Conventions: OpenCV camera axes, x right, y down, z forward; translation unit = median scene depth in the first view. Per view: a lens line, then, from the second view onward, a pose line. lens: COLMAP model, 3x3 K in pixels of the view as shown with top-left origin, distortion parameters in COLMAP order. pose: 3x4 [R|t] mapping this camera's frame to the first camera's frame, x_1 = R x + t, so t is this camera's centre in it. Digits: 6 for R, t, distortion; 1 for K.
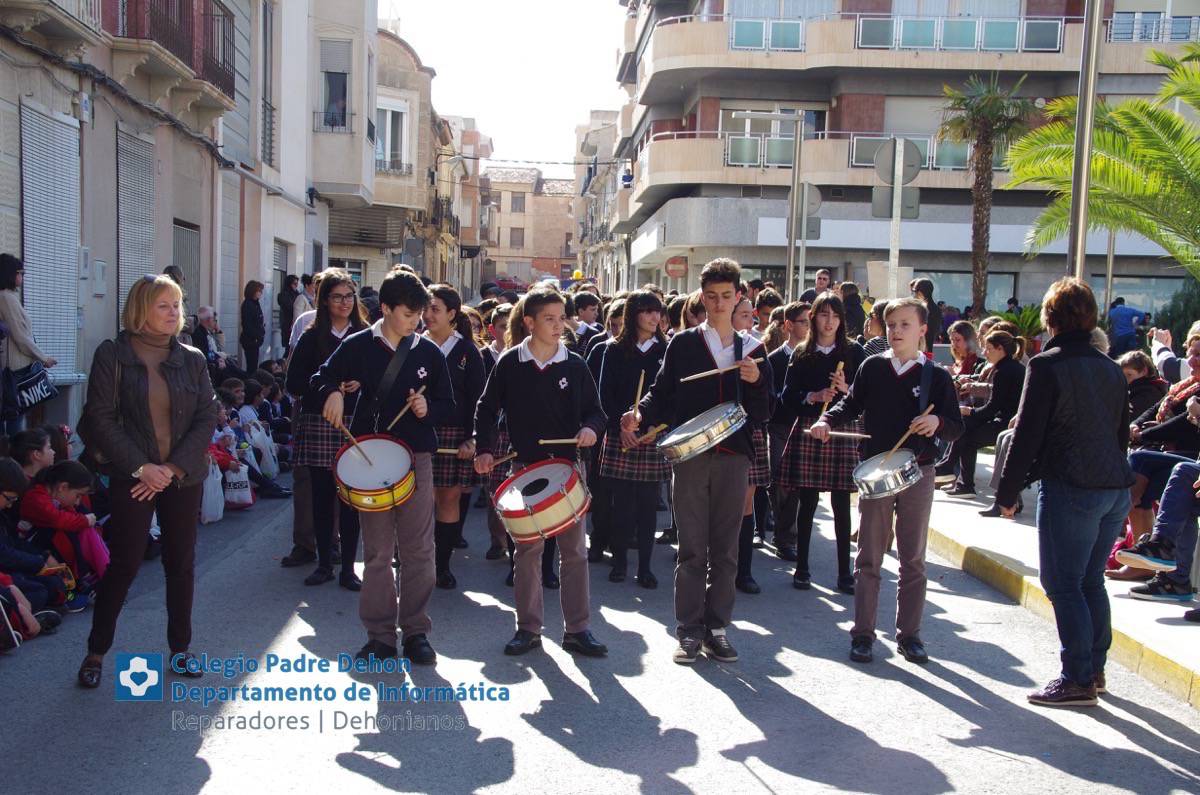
lens RADIAL K [[1755.9, 0, 600.0], [0, 1755.9, 397.5], [0, 0, 1]] dist [0.286980, 0.014112]
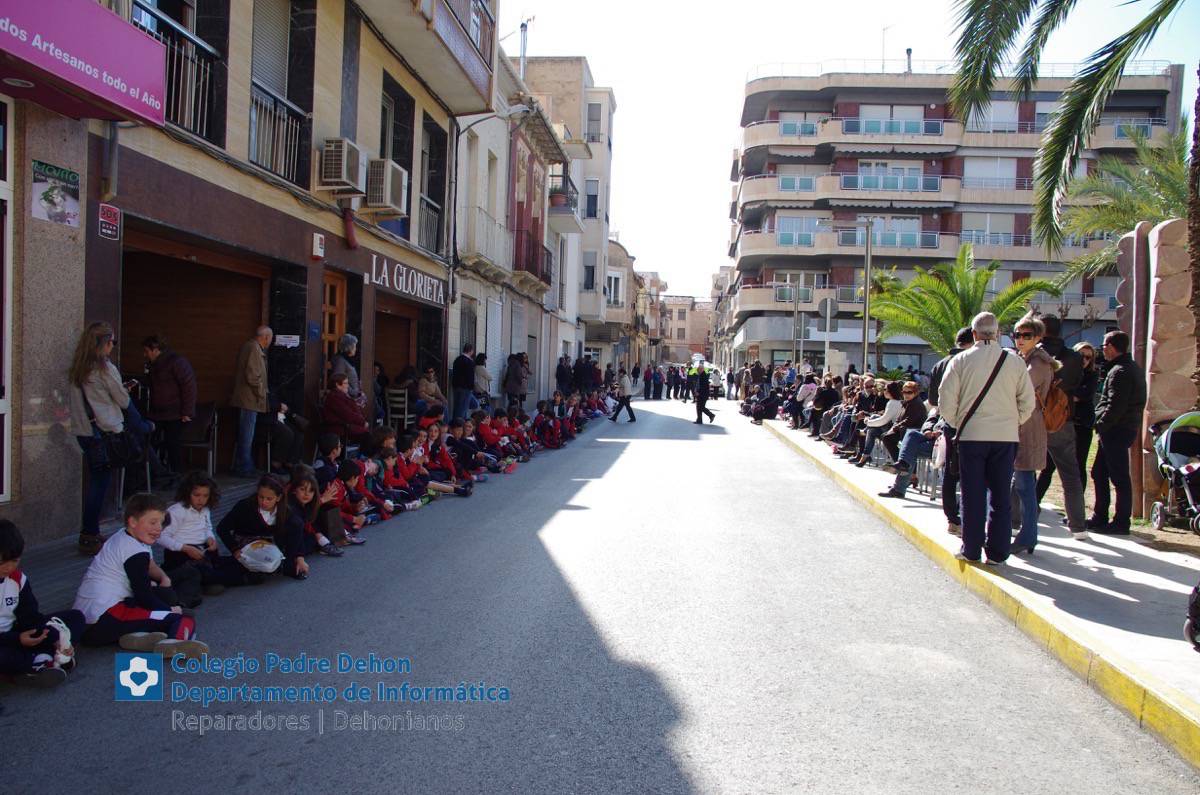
lens RADIAL K [[963.8, 0, 600.0], [0, 963.8, 397.5], [0, 0, 1]] dist [-0.132890, 0.179586]
pose [[0.991354, 0.002011, -0.131201, 0.014138], [-0.005161, 0.999707, -0.023667, 0.006797], [0.131115, 0.024140, 0.991073, -0.115735]]
